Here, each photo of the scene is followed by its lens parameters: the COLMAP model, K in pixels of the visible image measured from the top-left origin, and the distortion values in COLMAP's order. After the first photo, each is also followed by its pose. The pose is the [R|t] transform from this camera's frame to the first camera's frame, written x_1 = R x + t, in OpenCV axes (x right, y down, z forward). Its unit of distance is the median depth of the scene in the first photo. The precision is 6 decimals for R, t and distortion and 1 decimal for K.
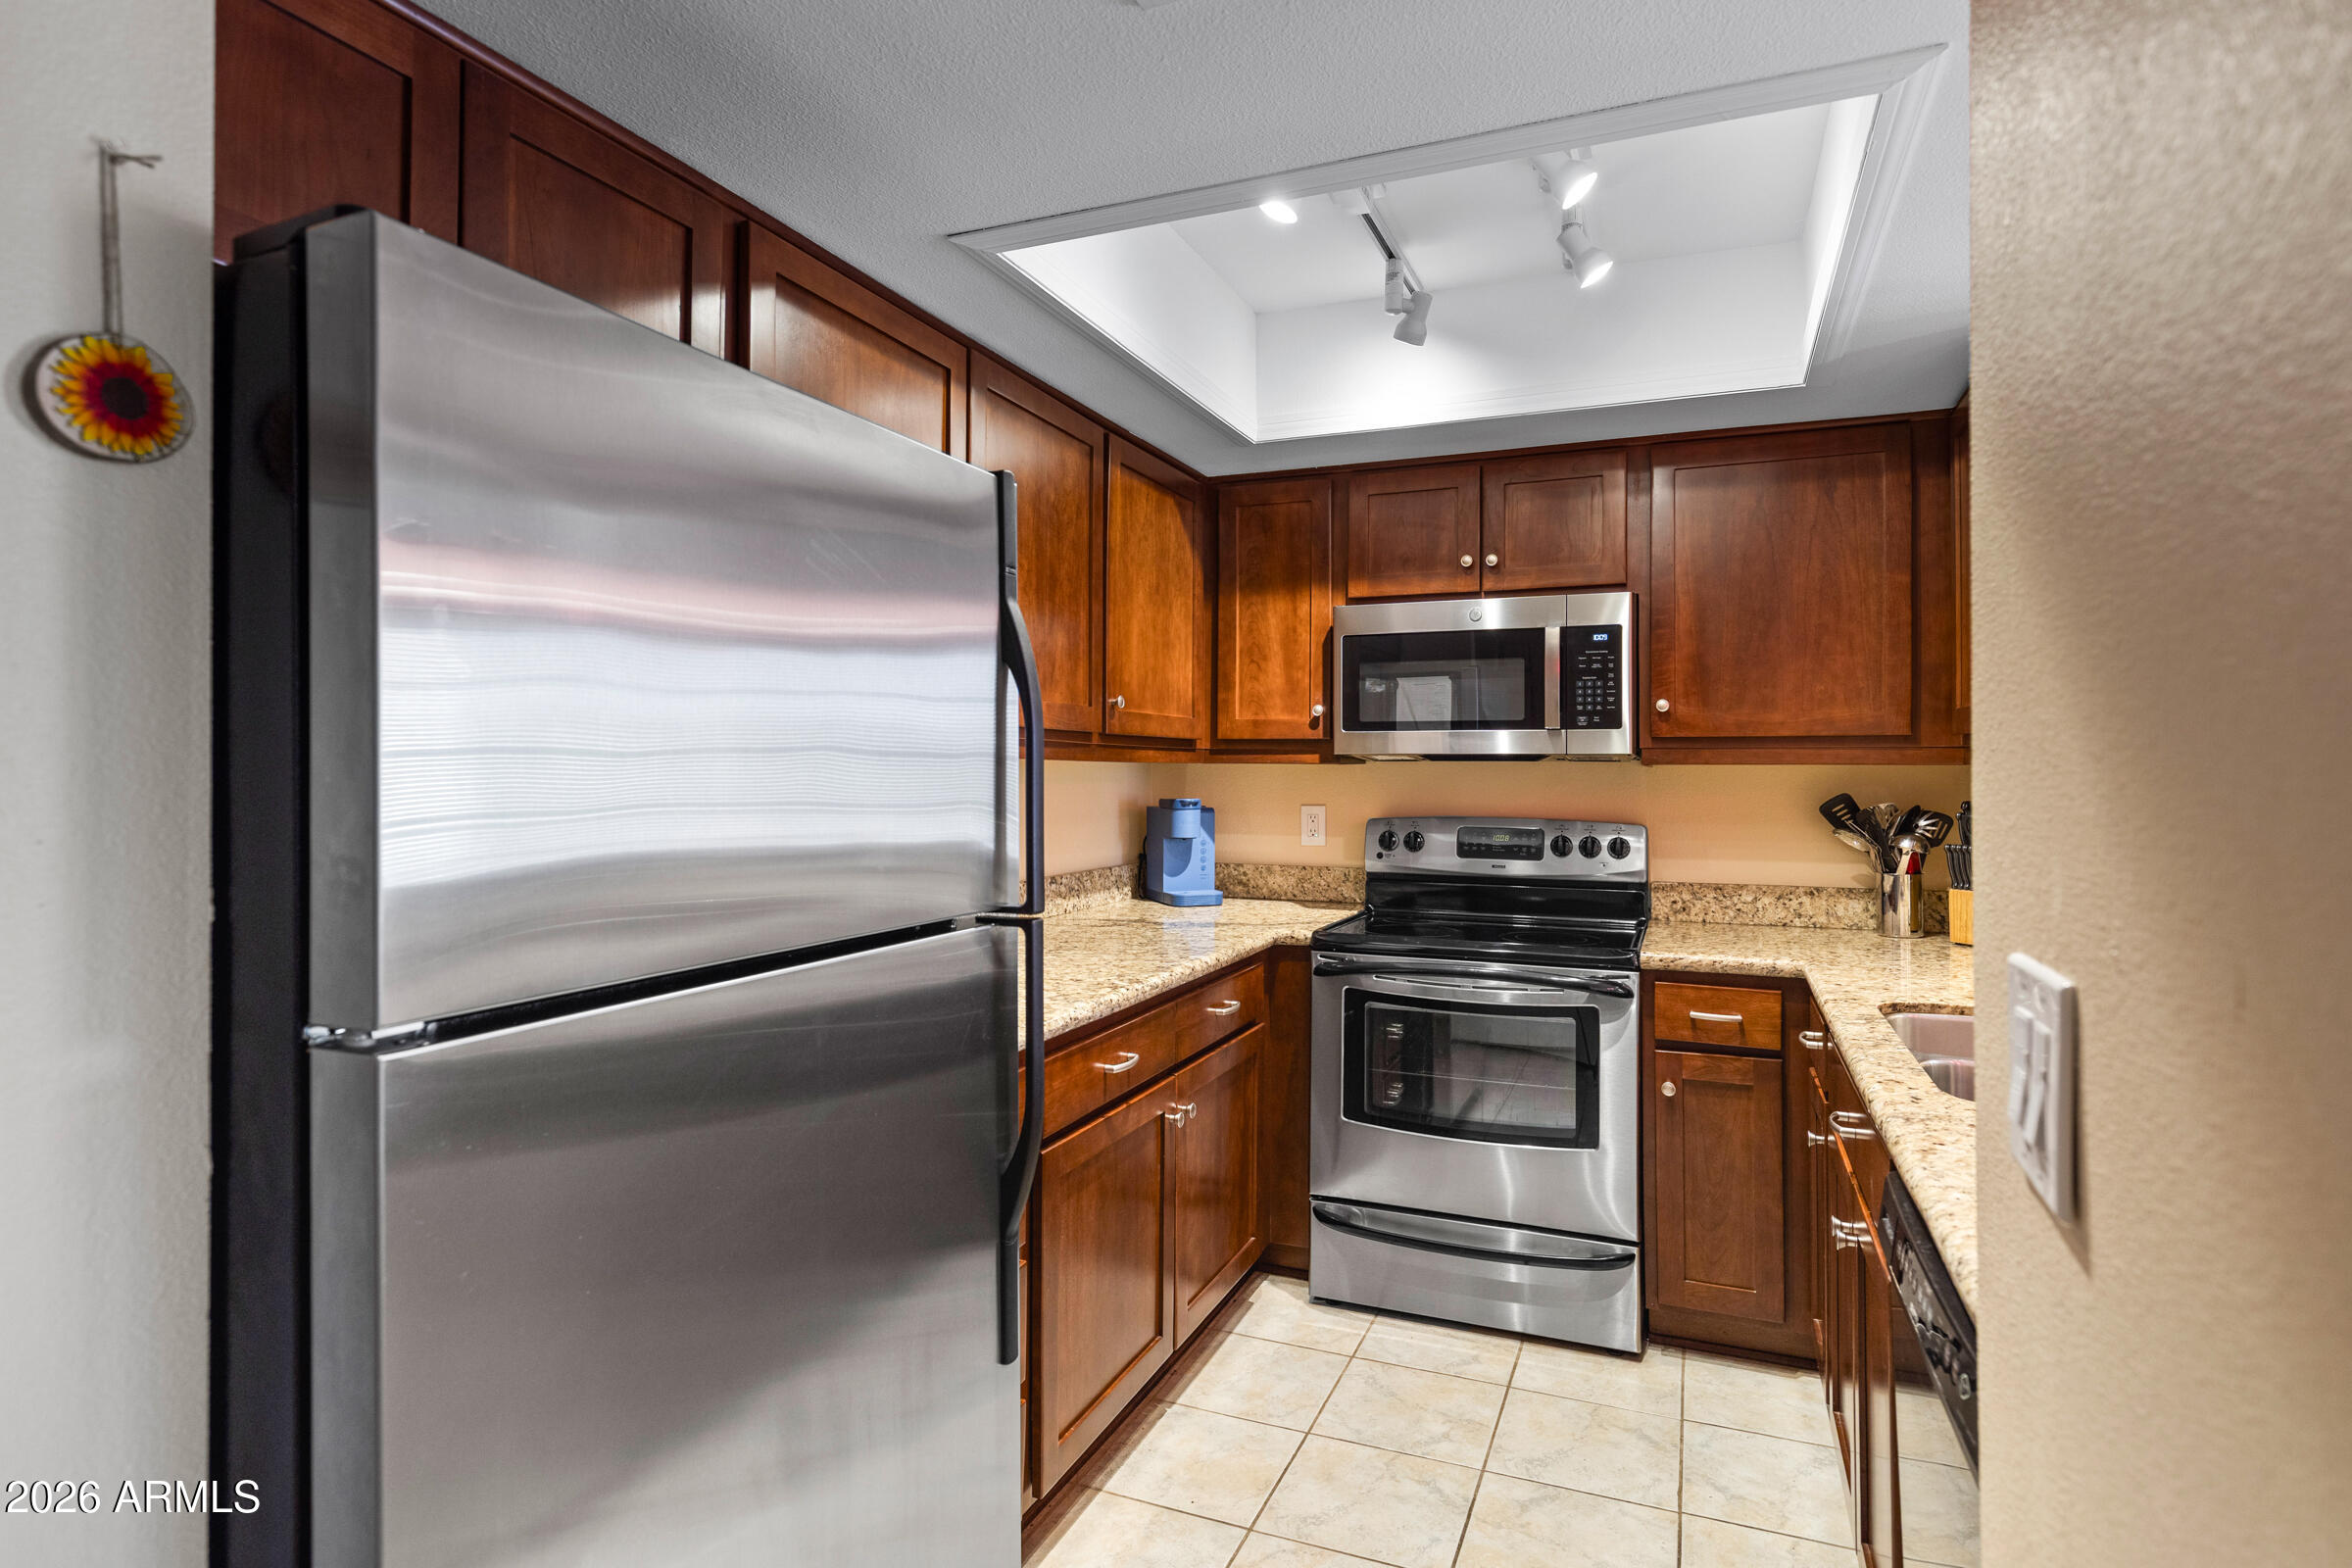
lens RADIAL K [[1195.8, 0, 1155.0], [0, 1195.8, 783.8], [0, 0, 1]] dist [-0.003894, -0.001859]
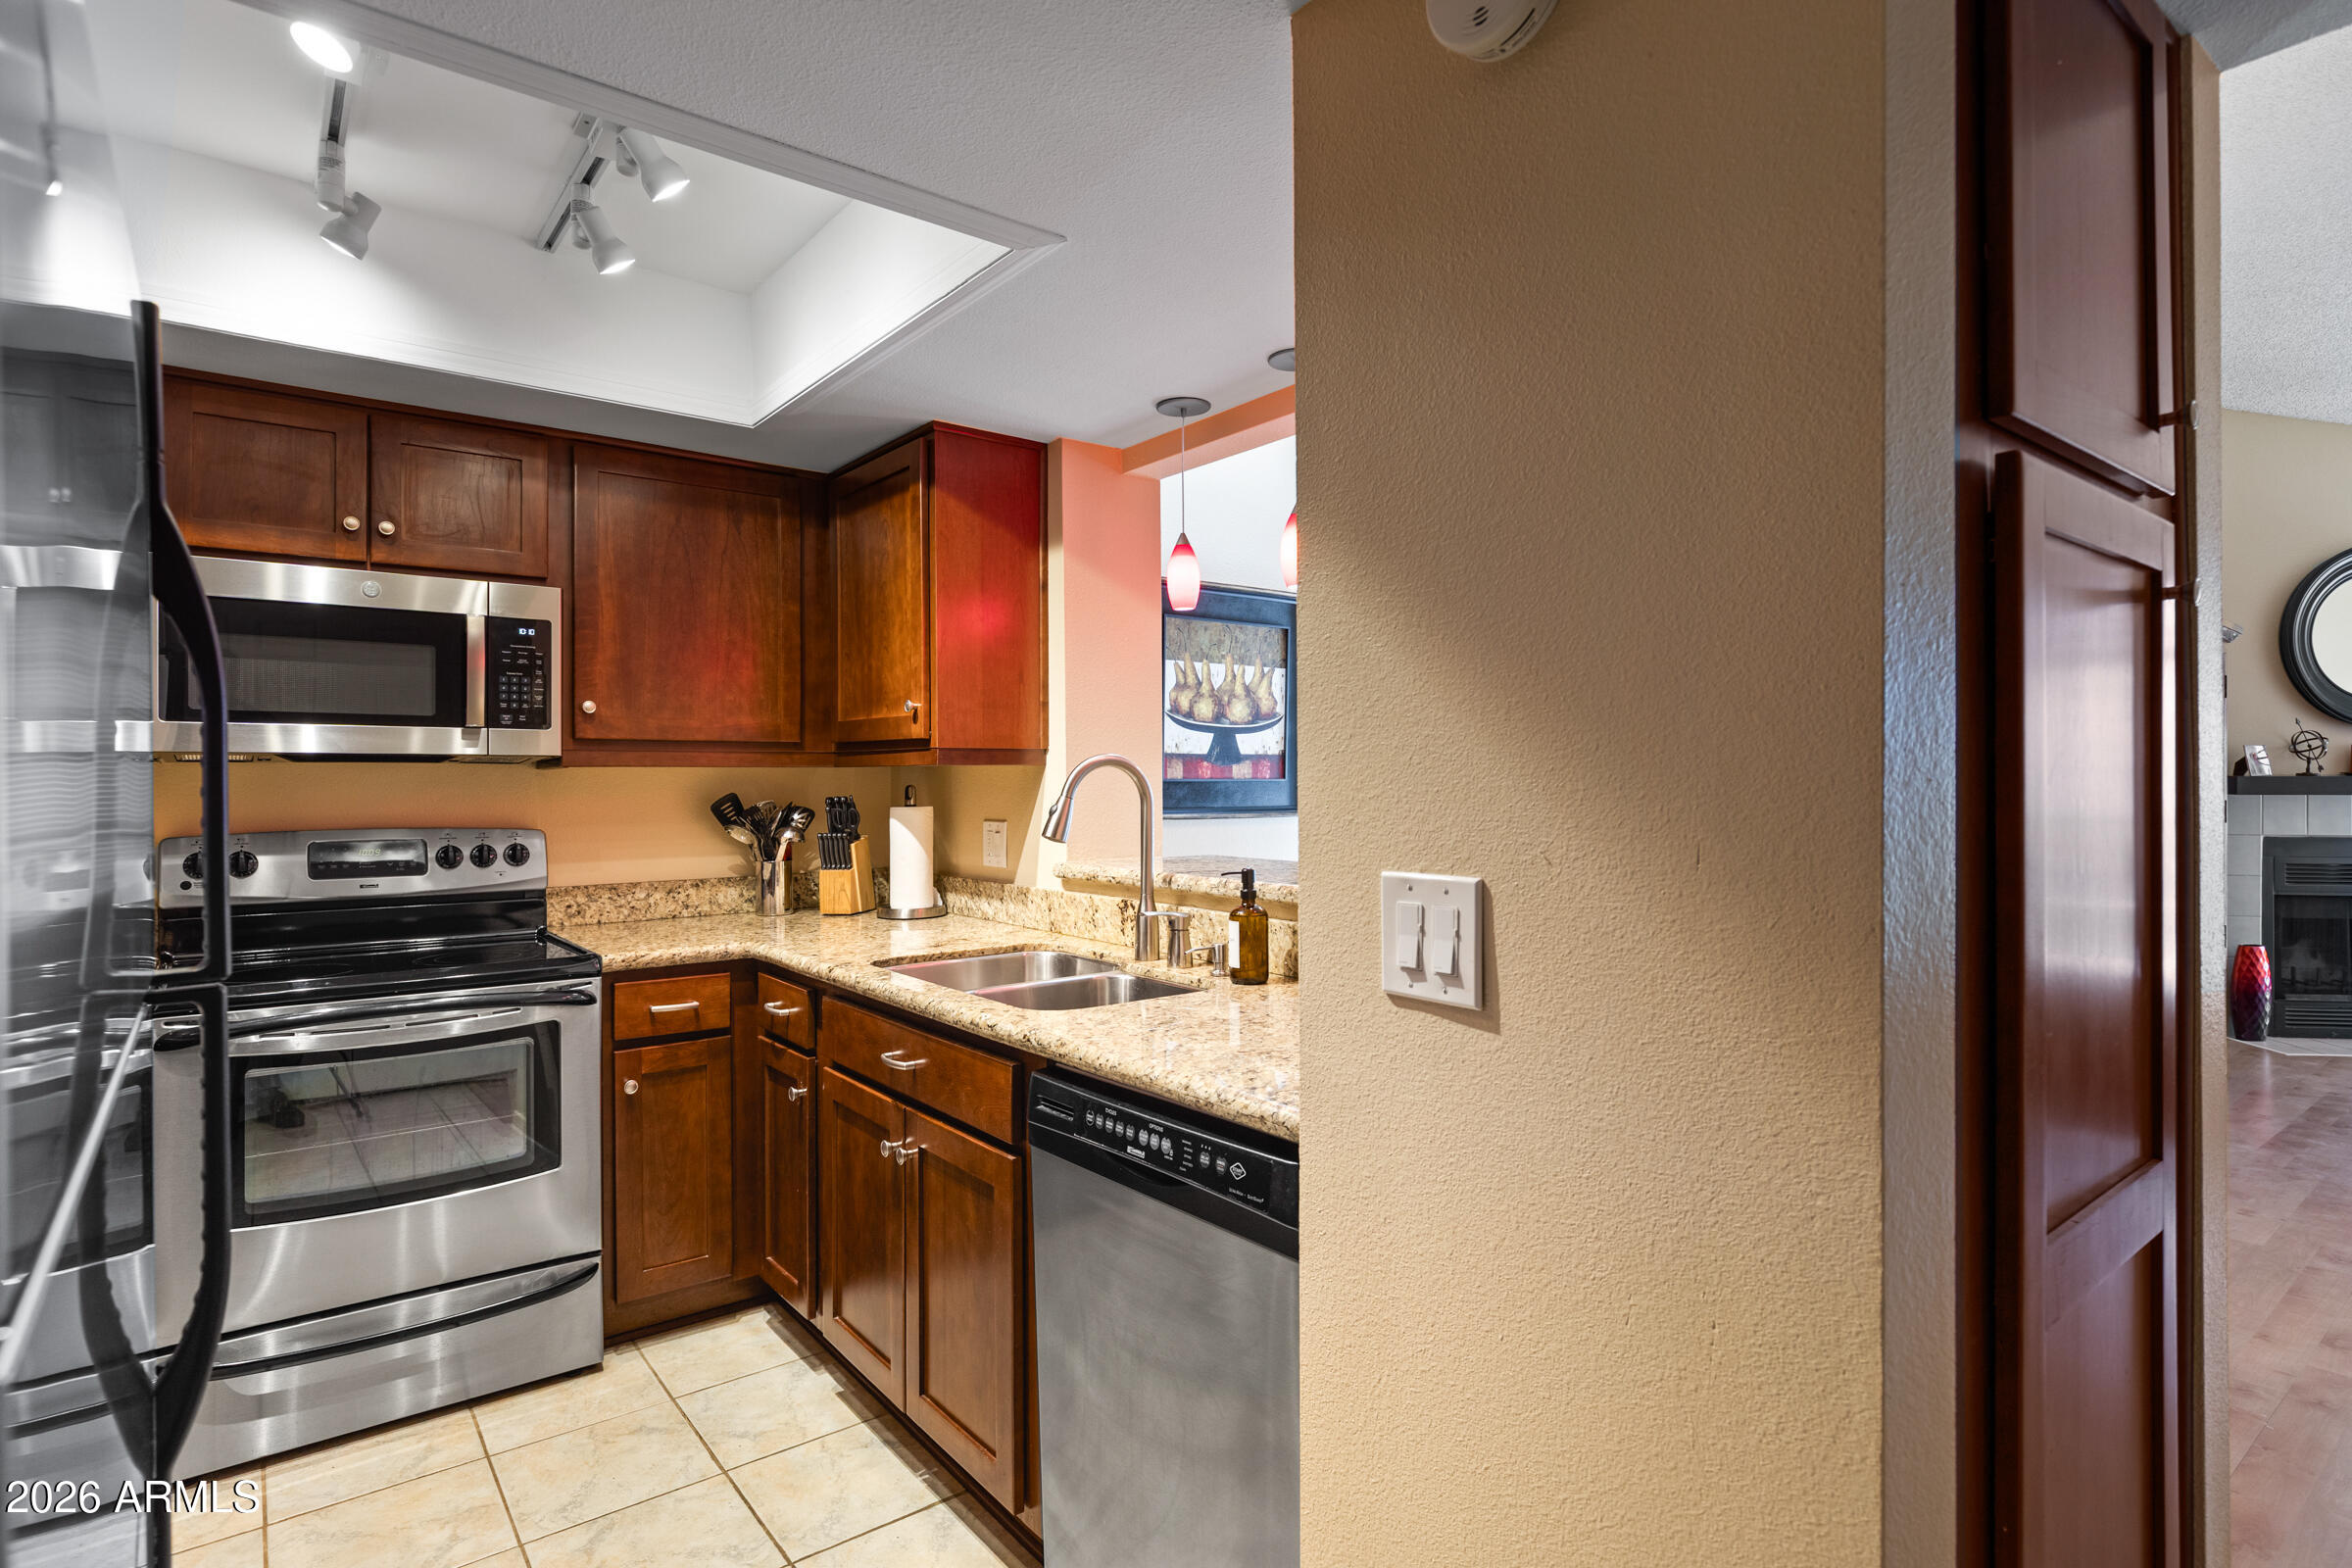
lens RADIAL K [[1195.8, 0, 1165.5], [0, 1195.8, 790.6], [0, 0, 1]] dist [-0.003894, -0.001859]
pose [[0.482577, -0.013975, 0.875742, -0.224497], [0.013294, 0.999874, 0.008630, 0.001531], [-0.875753, 0.007477, 0.482702, 0.108924]]
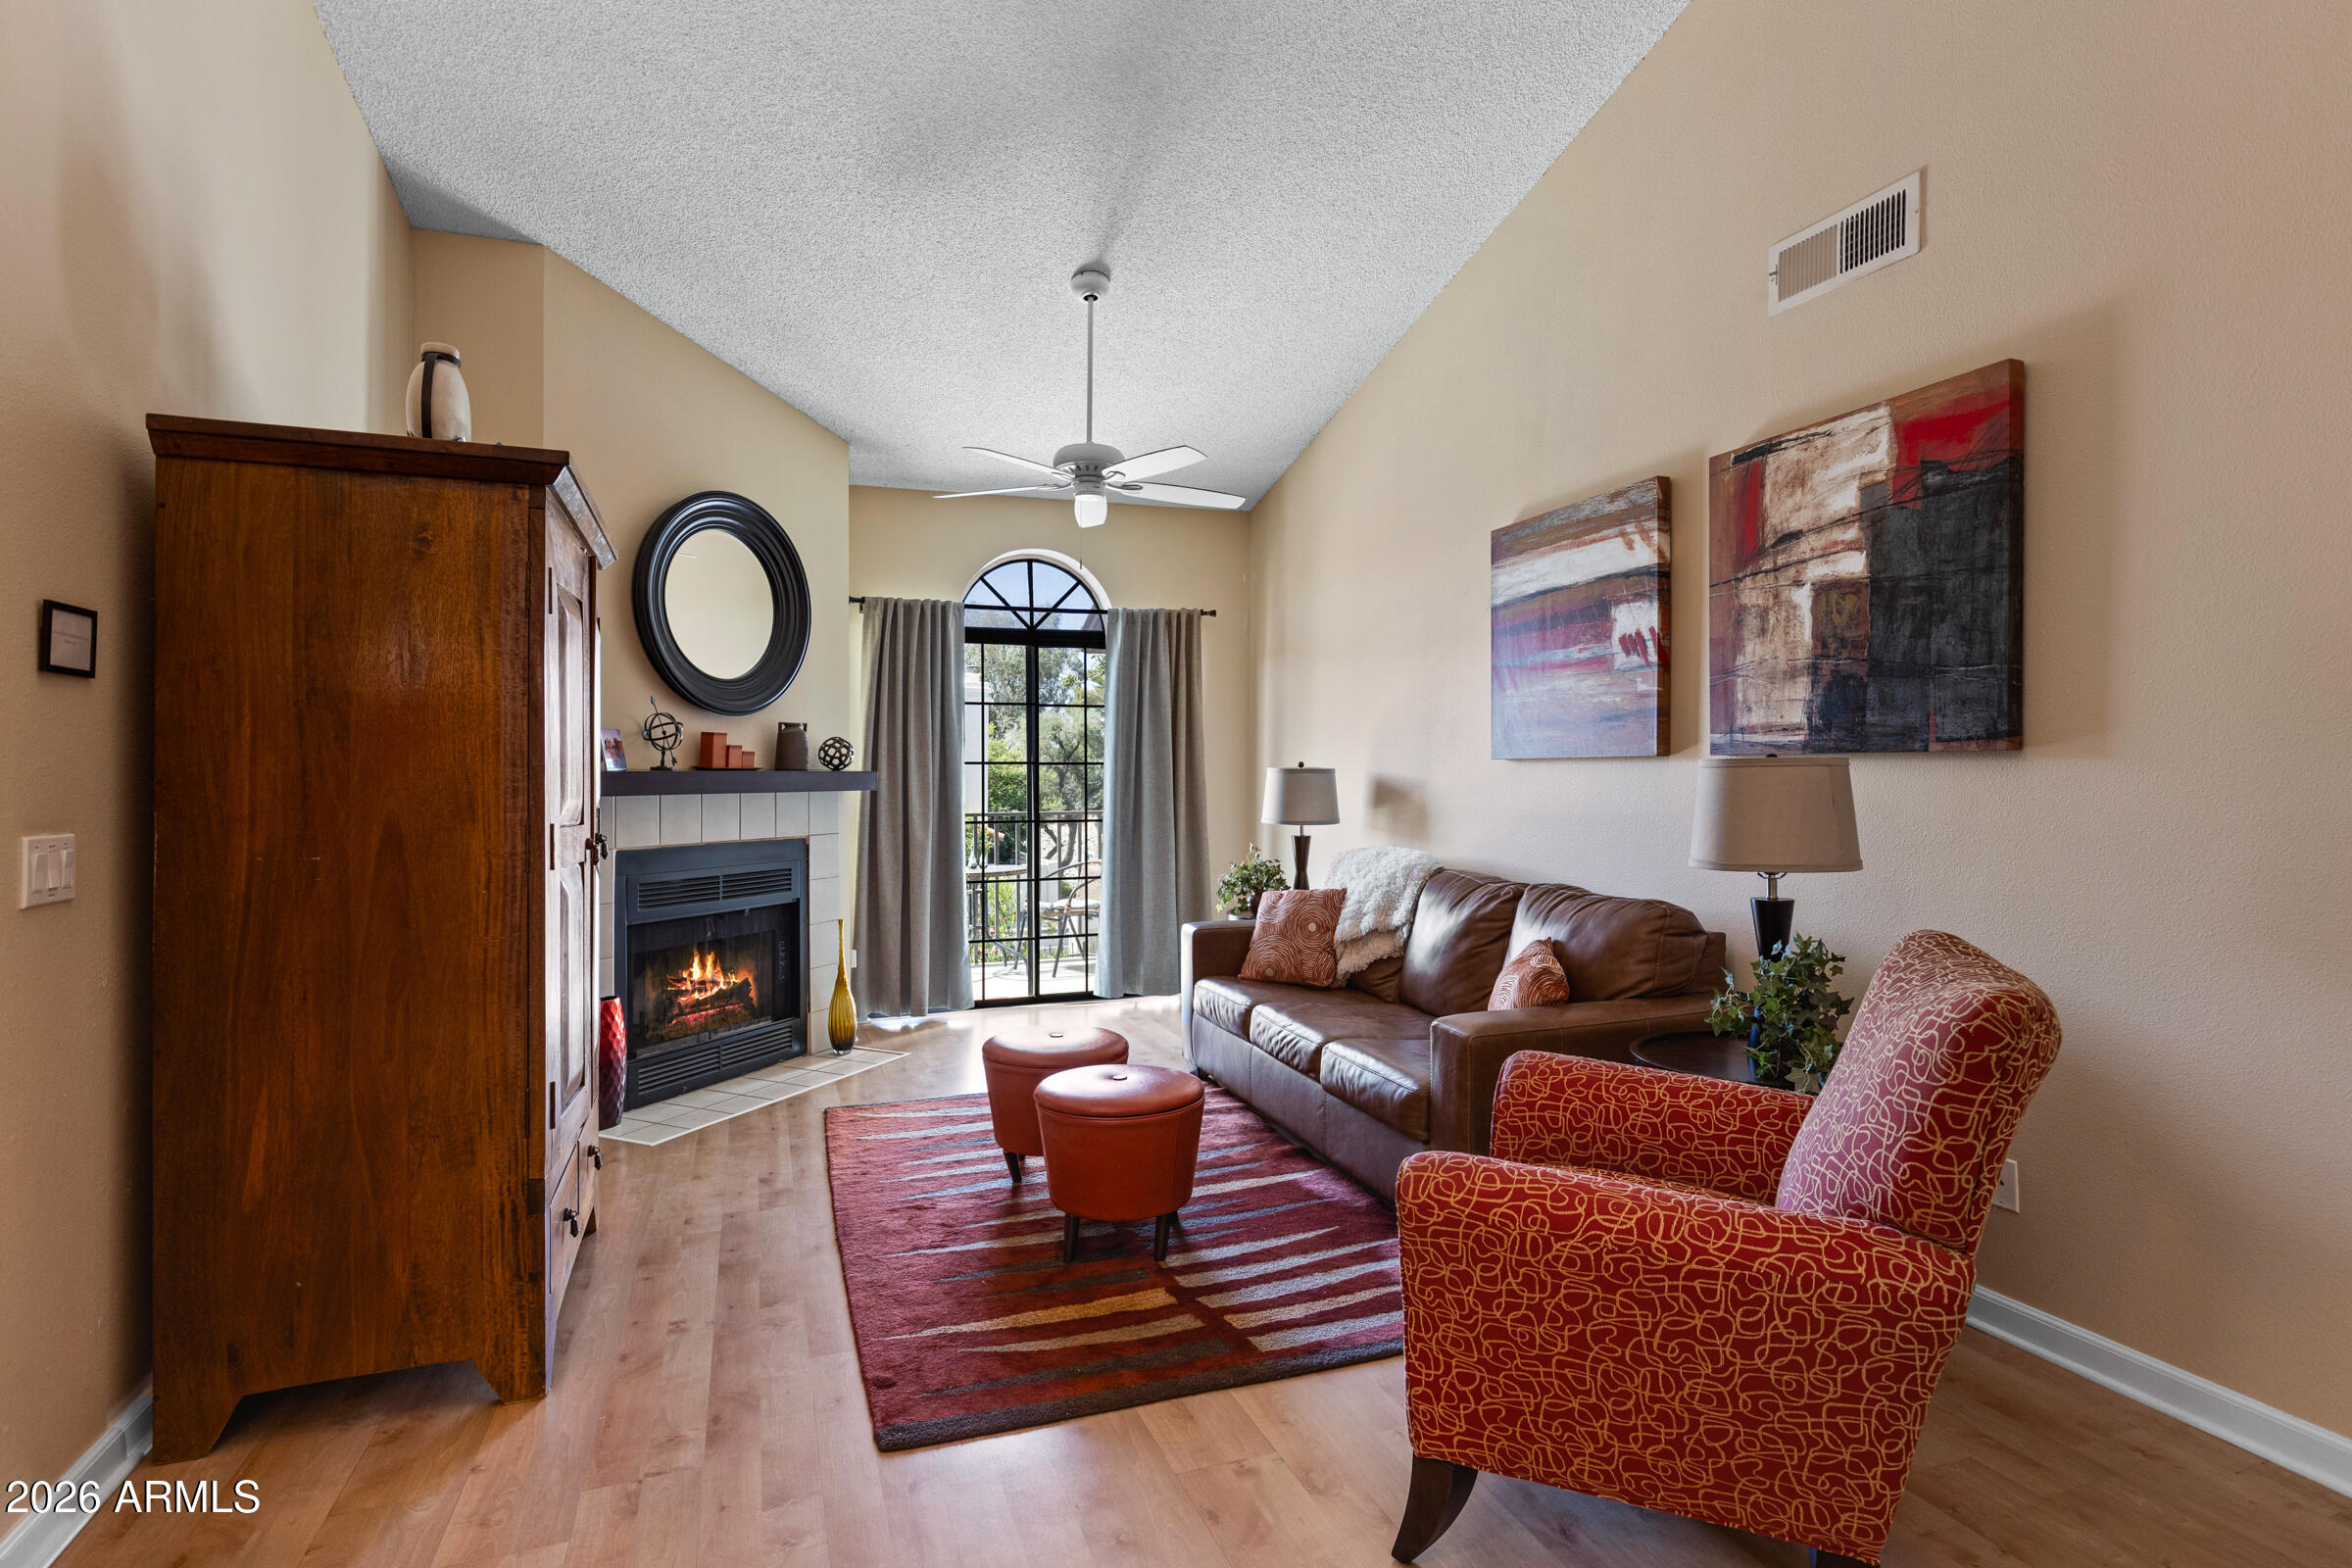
lens RADIAL K [[1157.2, 0, 1174.2], [0, 1157.2, 777.2], [0, 0, 1]] dist [-0.001076, -0.001921]
pose [[-0.681694, -0.010005, 0.731569, 0.892286], [0.003030, 0.999859, 0.016498, 0.005292], [-0.731631, 0.013463, -0.681568, -0.064965]]
